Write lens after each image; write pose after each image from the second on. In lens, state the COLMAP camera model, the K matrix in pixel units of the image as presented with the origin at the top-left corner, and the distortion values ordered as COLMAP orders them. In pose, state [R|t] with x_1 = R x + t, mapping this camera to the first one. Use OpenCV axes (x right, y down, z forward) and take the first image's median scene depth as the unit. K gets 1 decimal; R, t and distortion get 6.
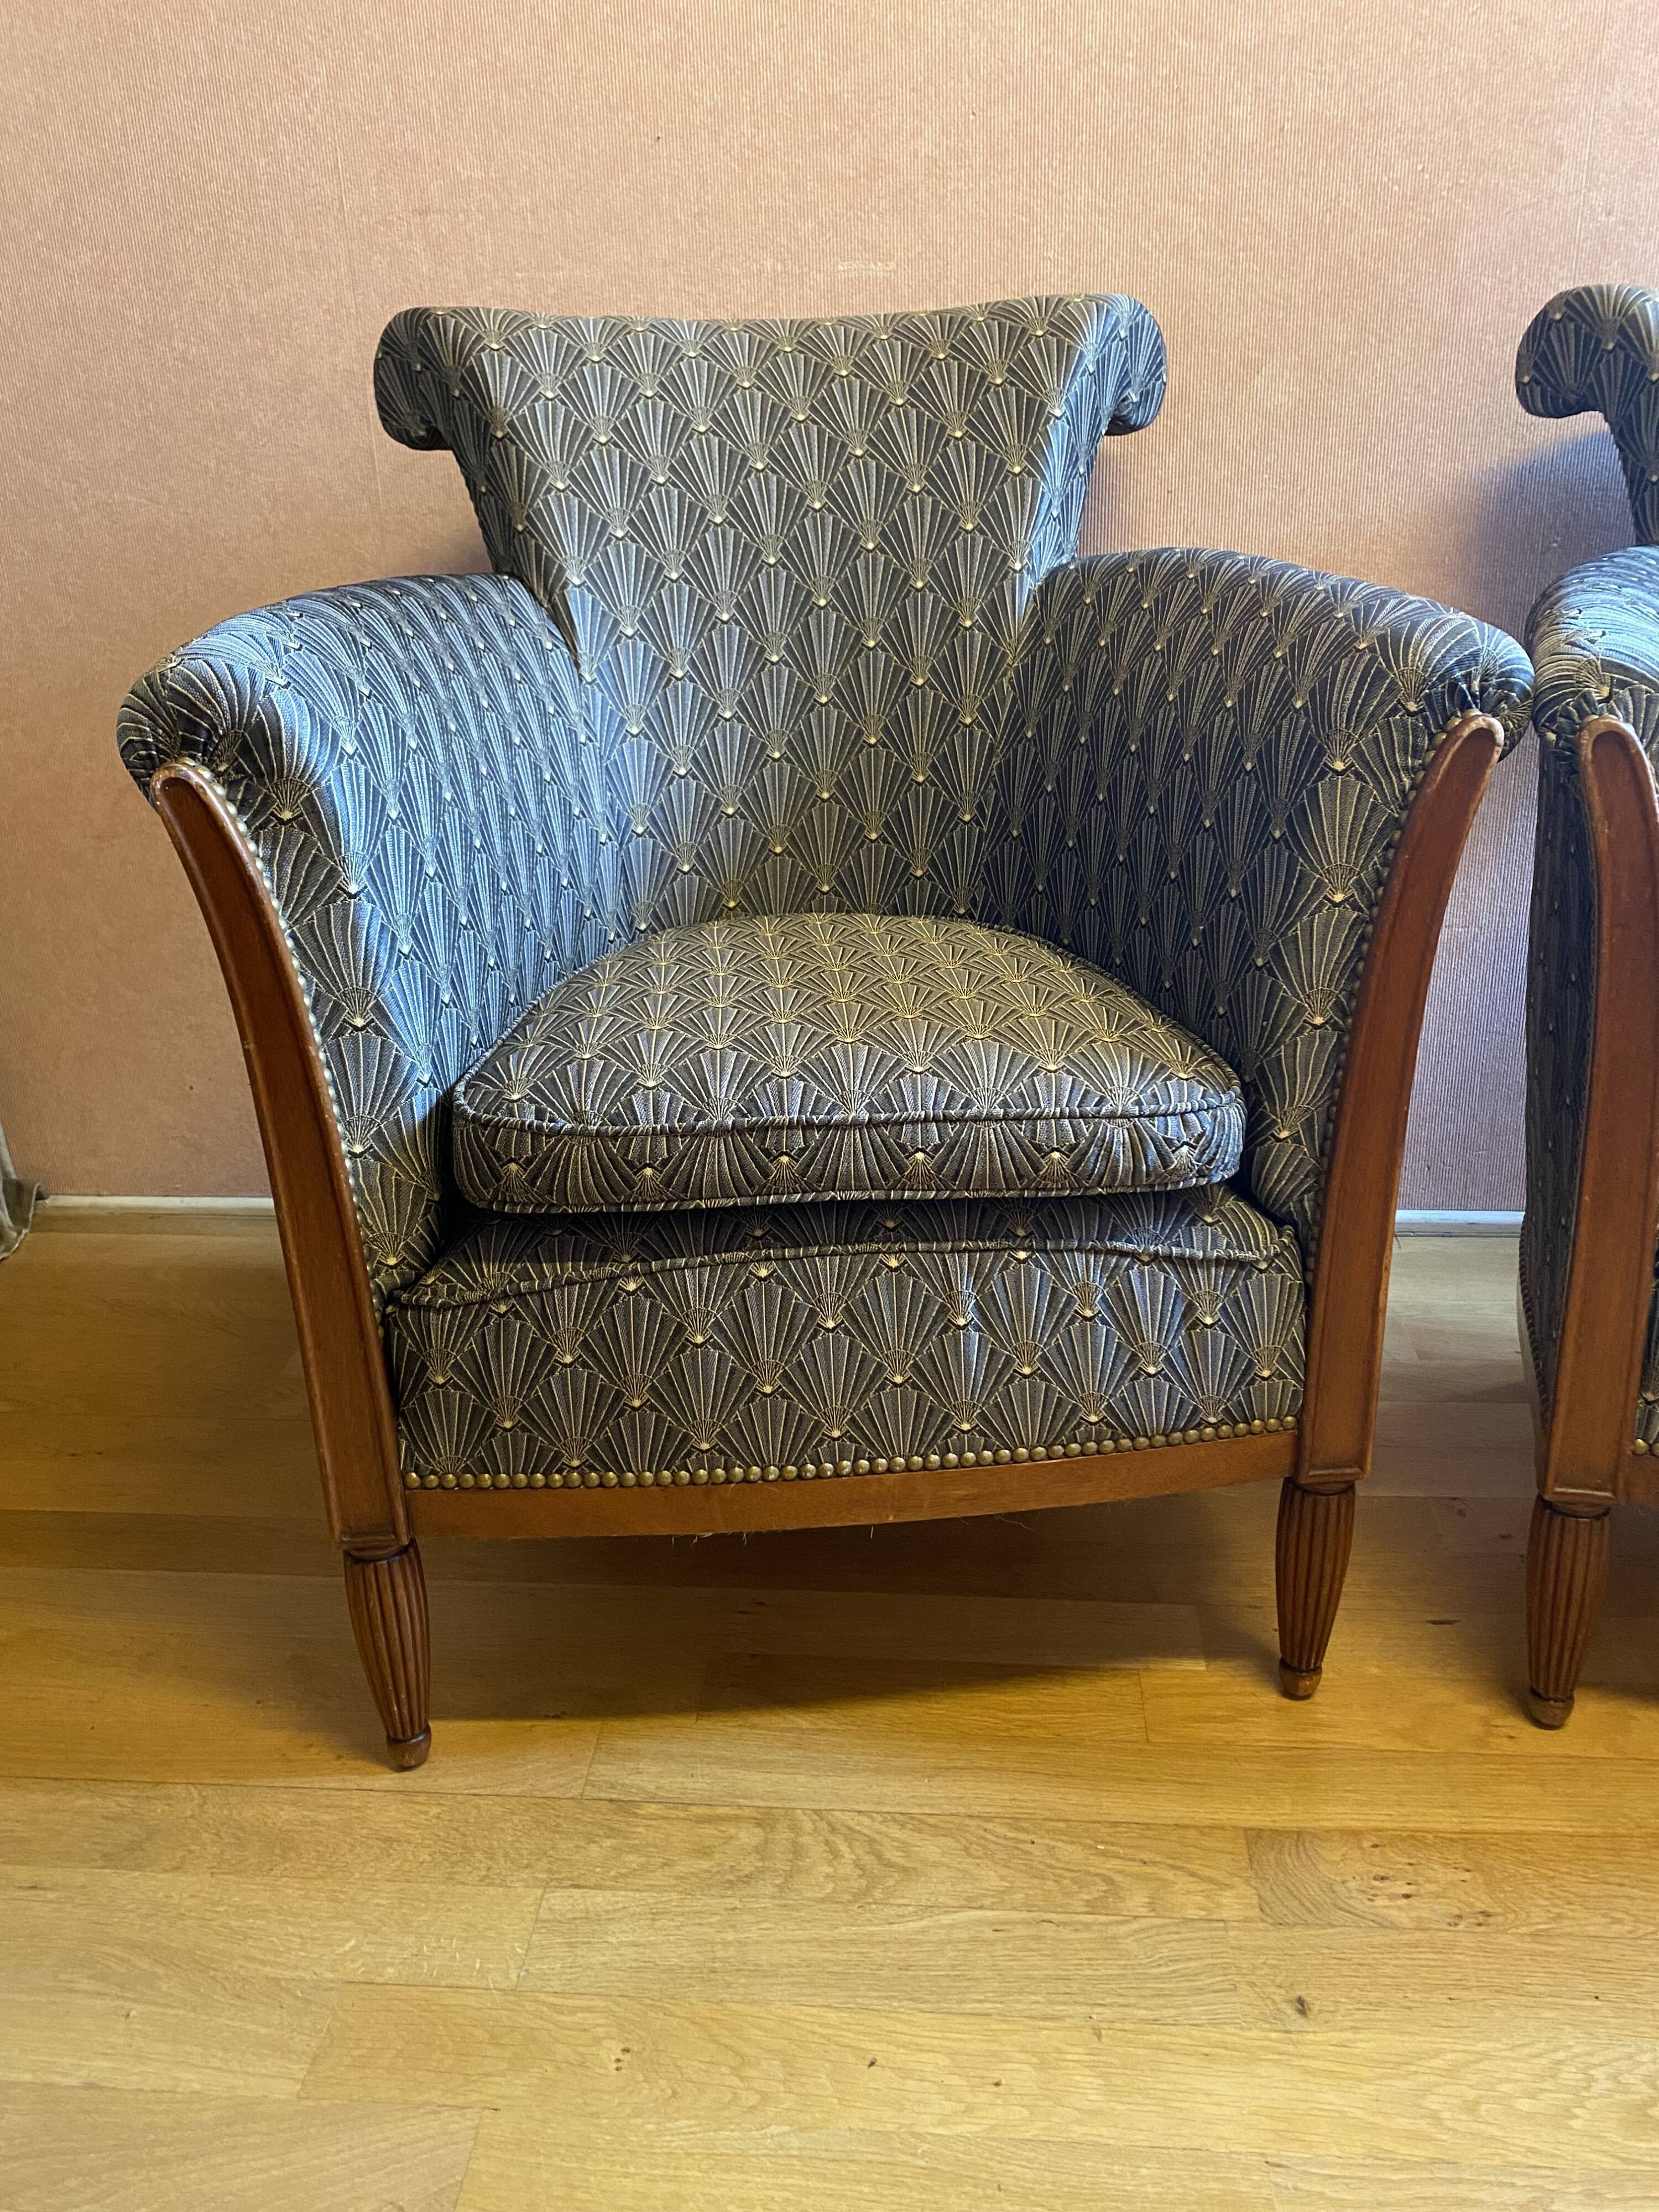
lens RADIAL K [[1701.6, 0, 837.1], [0, 1701.6, 1077.1], [0, 0, 1]] dist [0.027497, -0.019477]
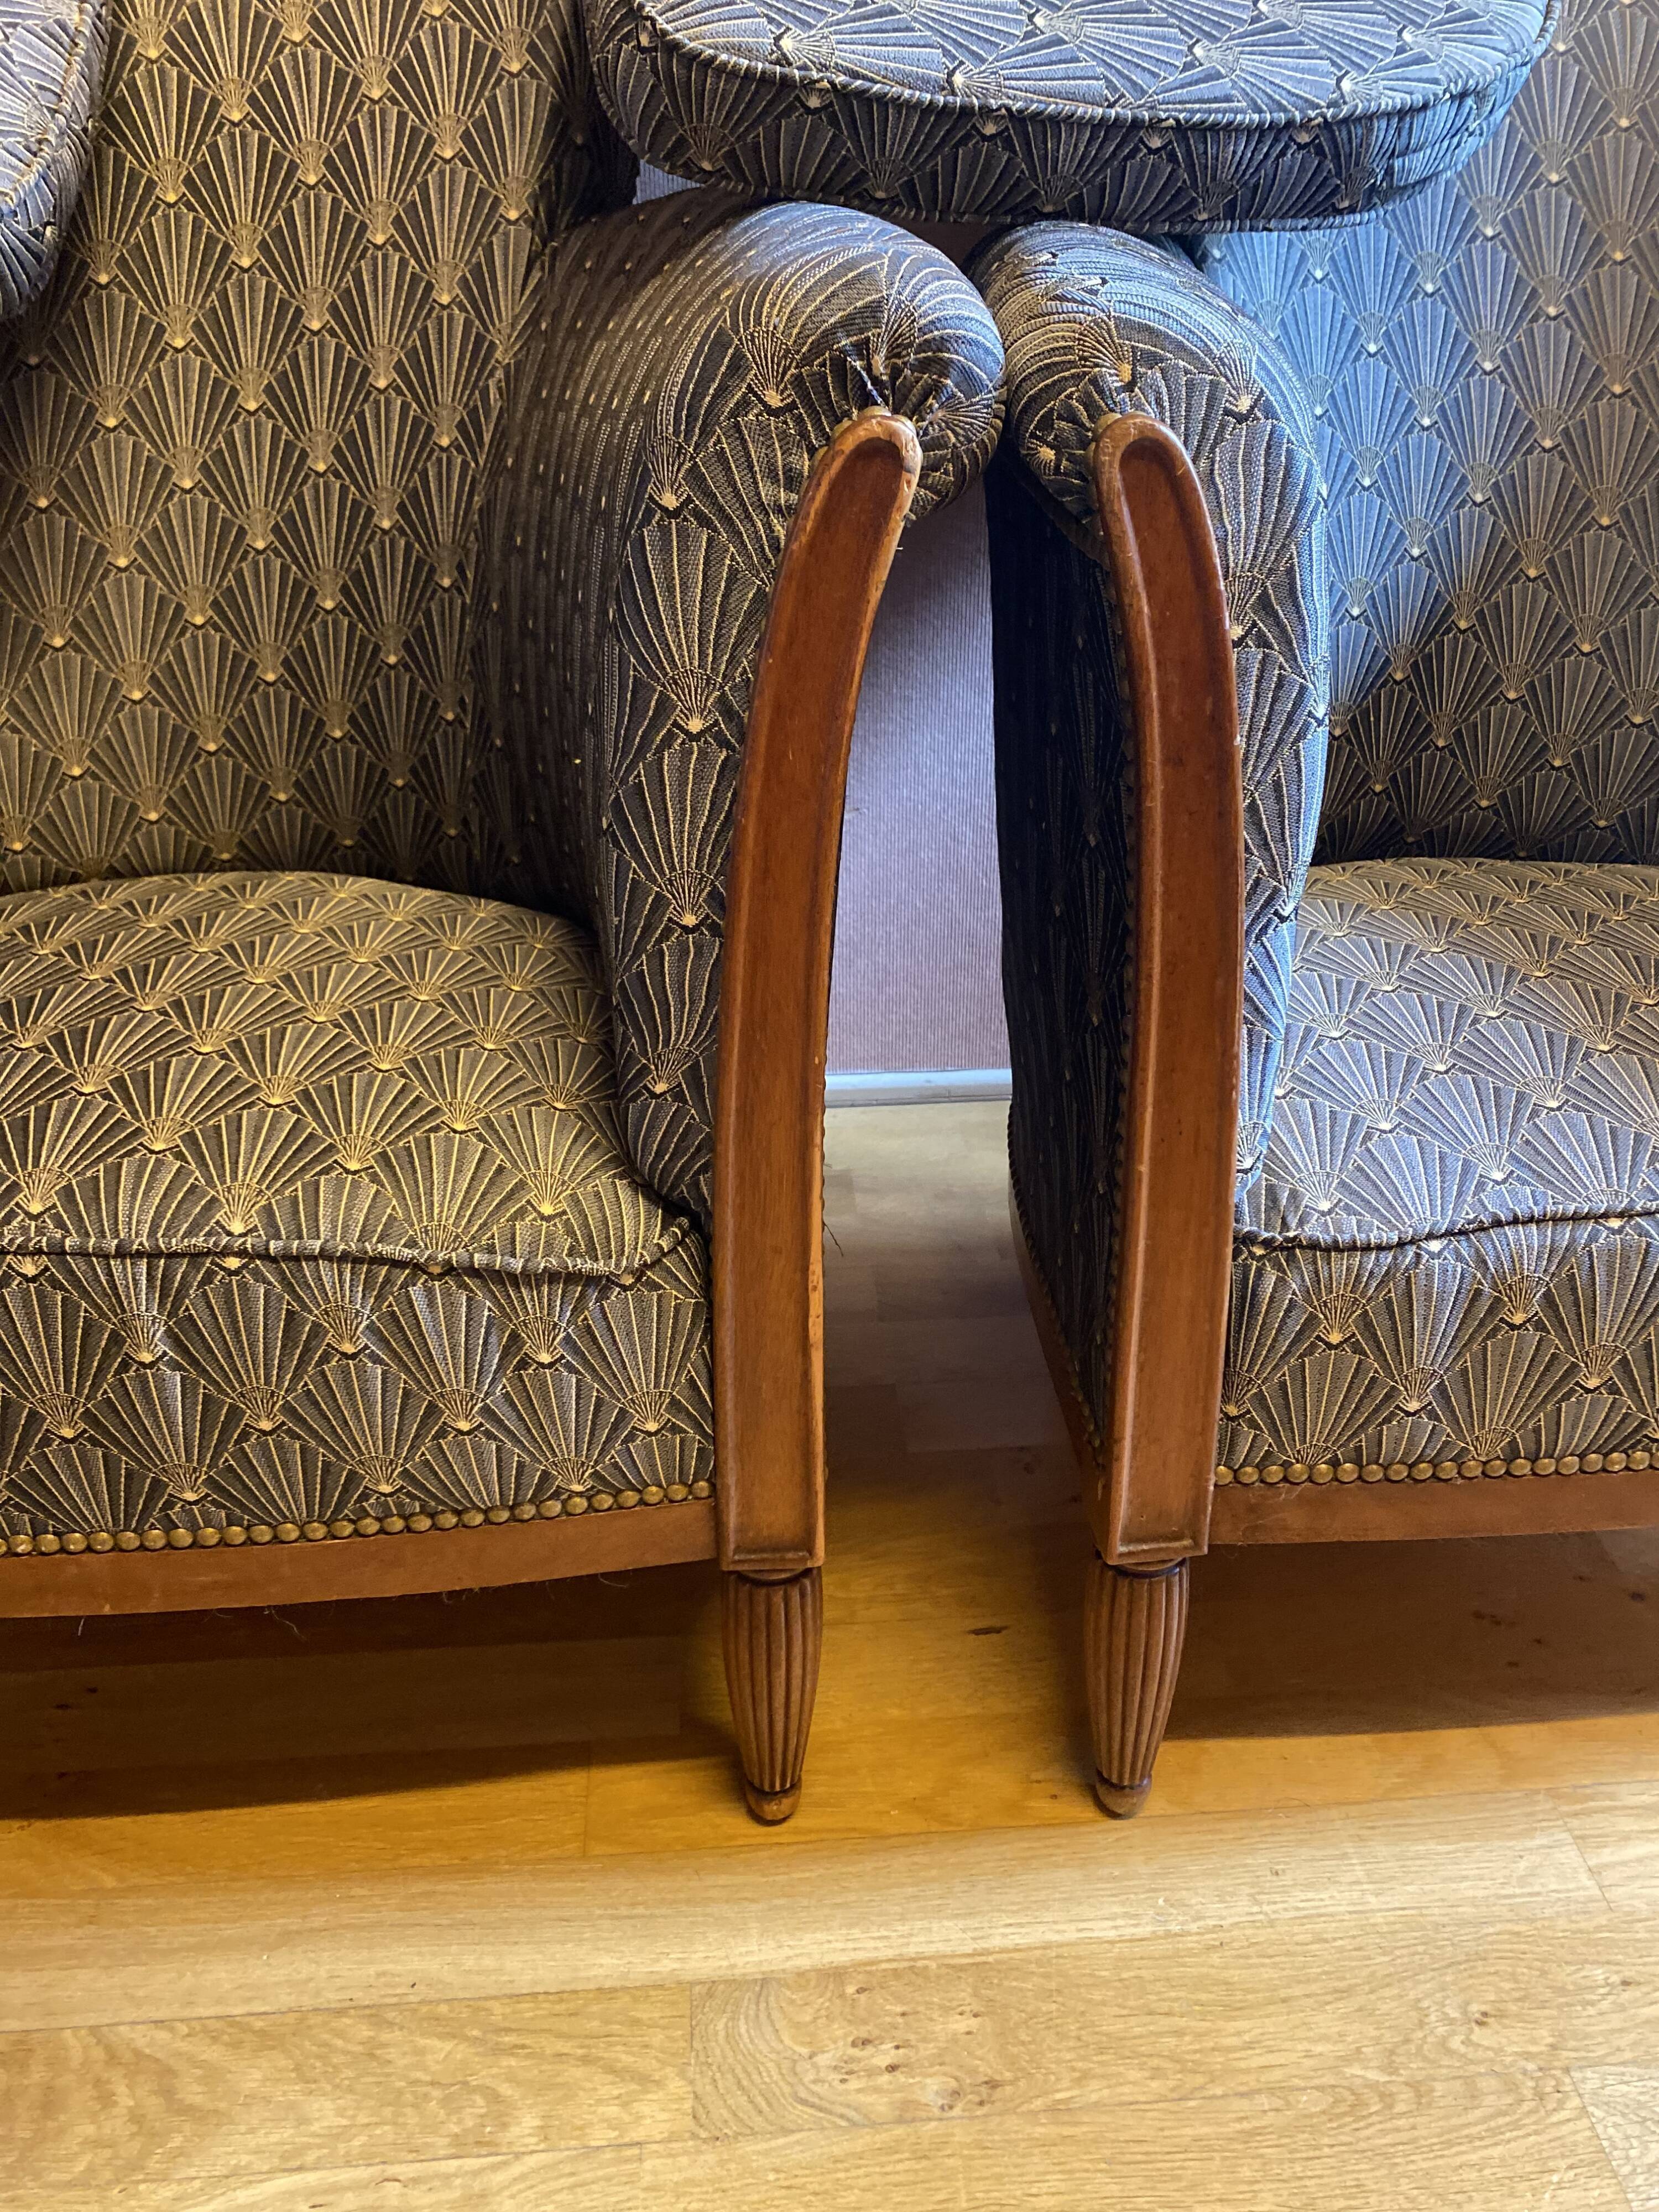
lens RADIAL K [[1720.3, 0, 829.3], [0, 1720.3, 1069.3], [0, 0, 1]] dist [0.026164, -0.019923]
pose [[0.987909, -0.050071, 0.146728, 0.207585], [0.033420, 0.992938, 0.113826, -0.036546], [-0.151392, -0.107546, 0.982606, 0.299571]]
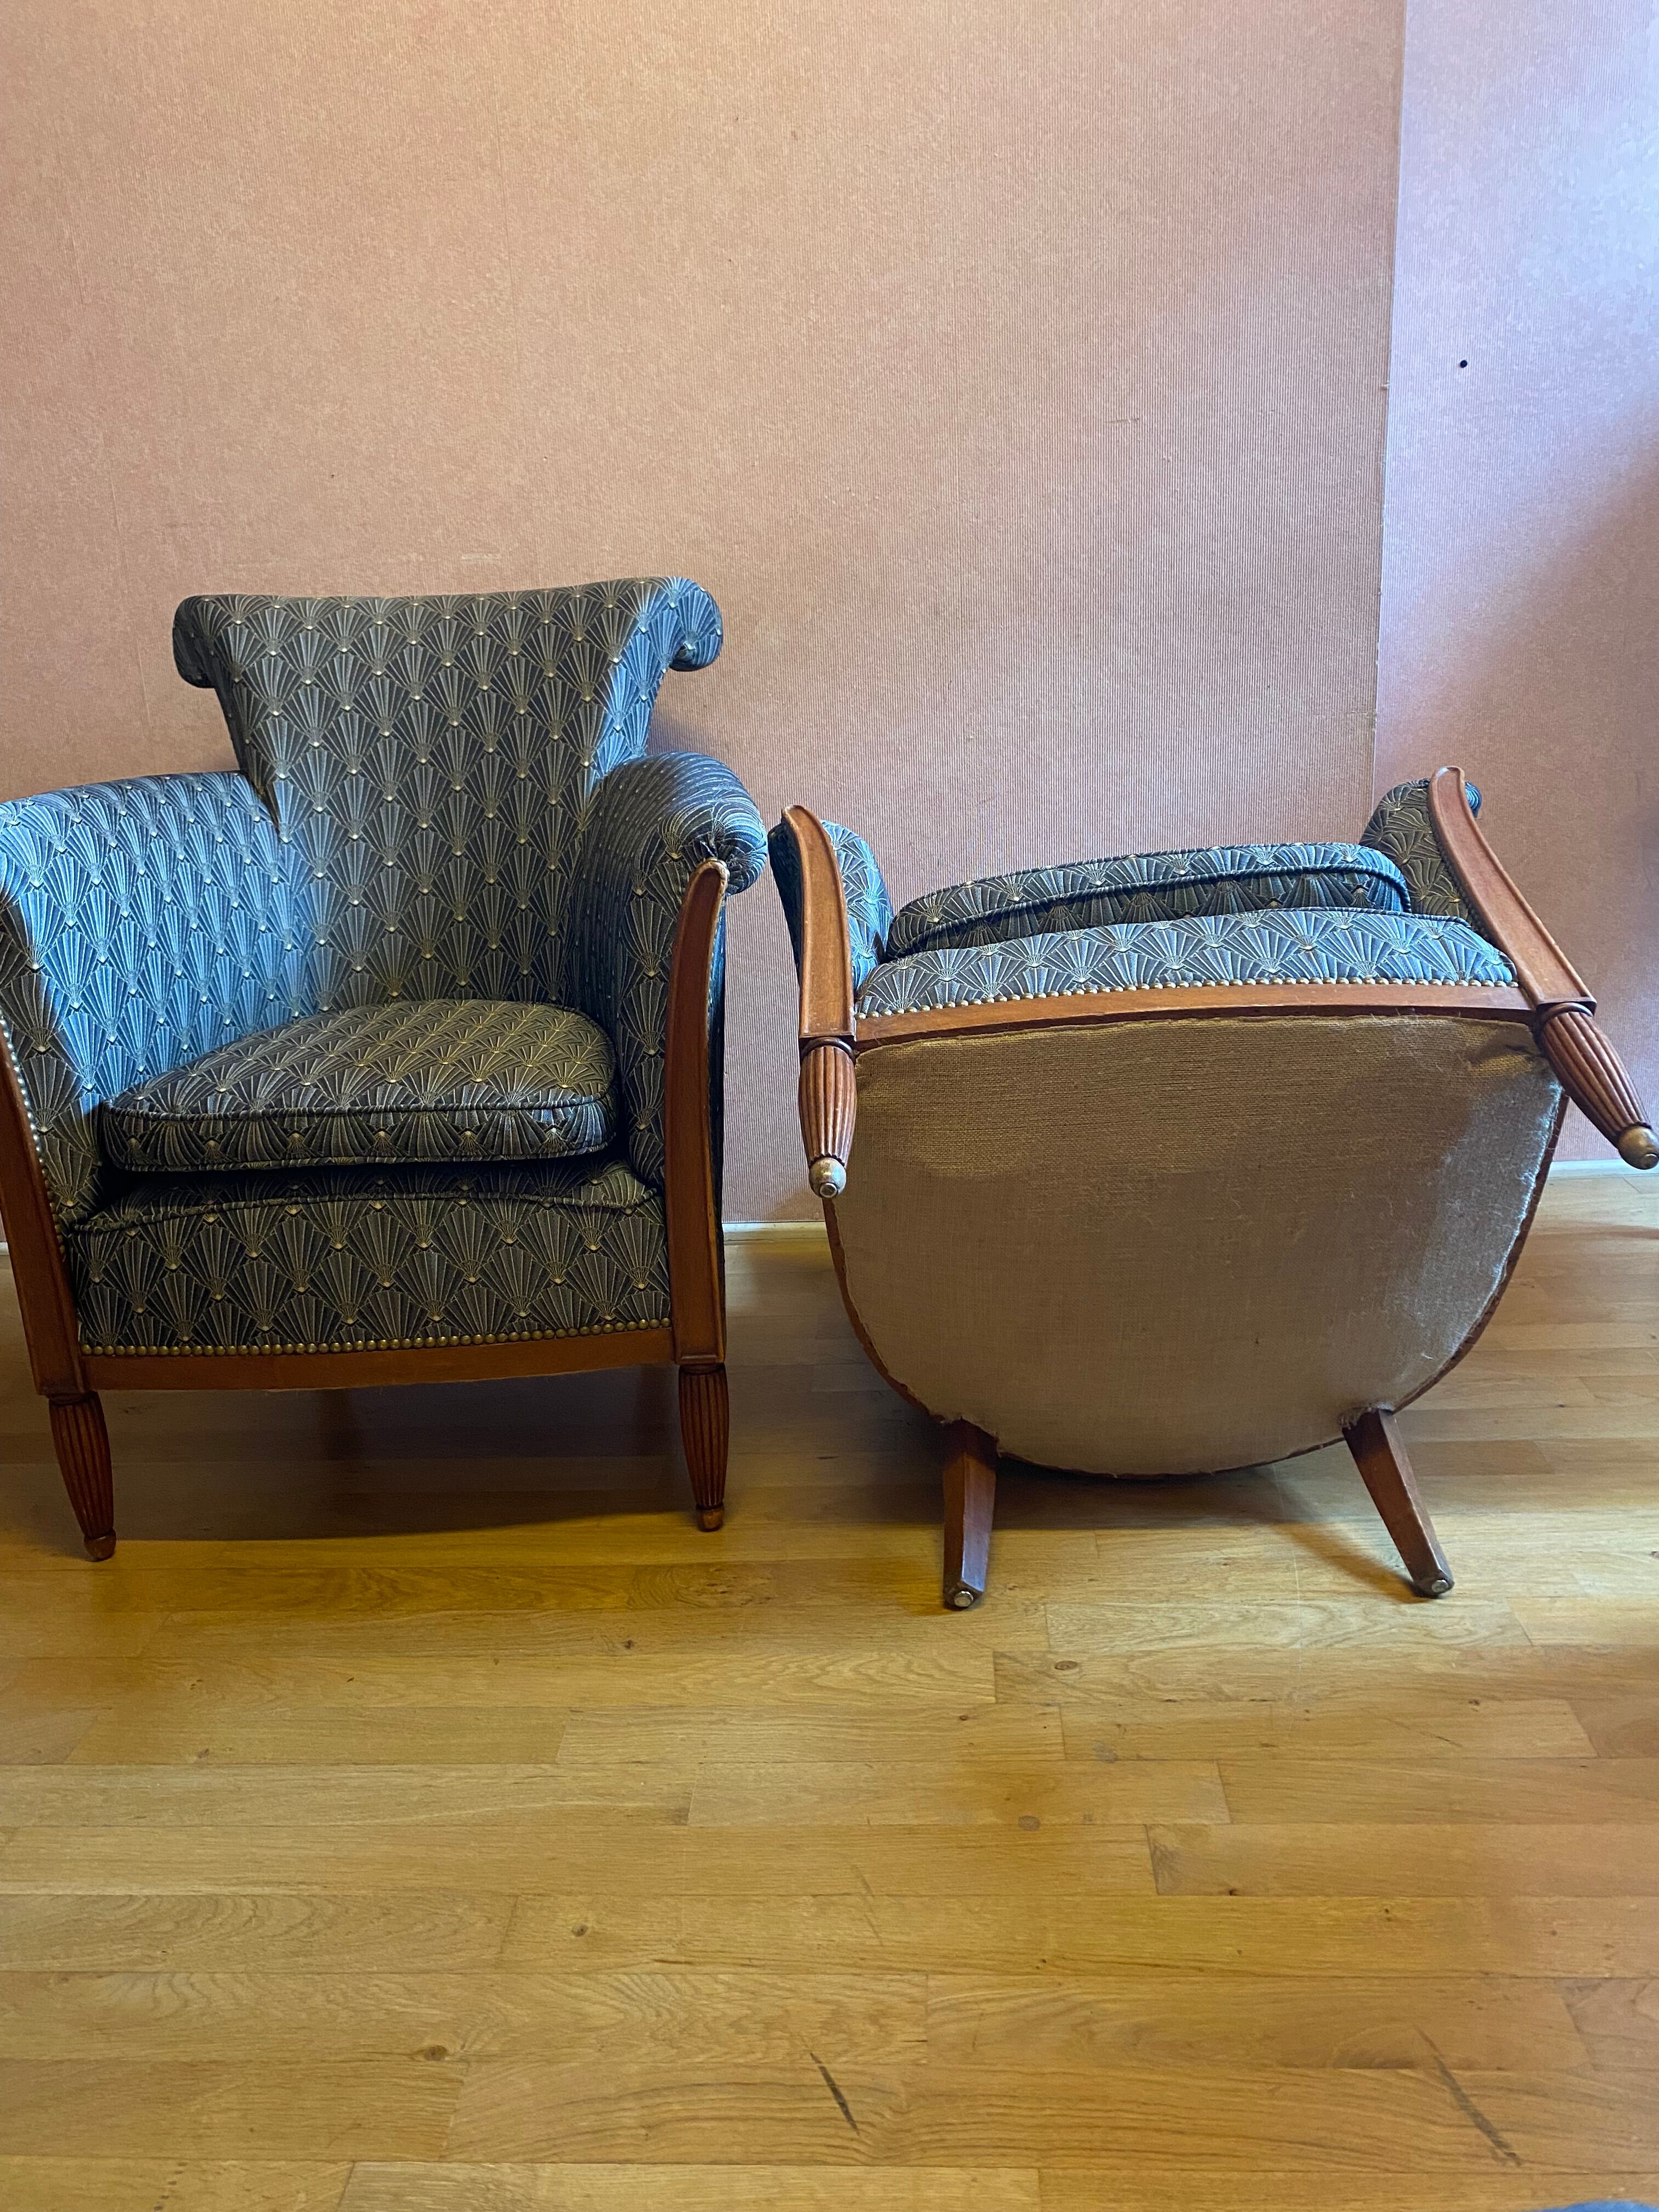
lens RADIAL K [[1701.6, 0, 826.3], [0, 1701.6, 1082.7], [0, 0, 1]] dist [0.027497, -0.019477]
pose [[0.999607, -0.023878, 0.014677, 0.396681], [0.025116, 0.995546, -0.090874, 0.151209], [-0.012442, 0.091207, 0.995754, -0.569333]]
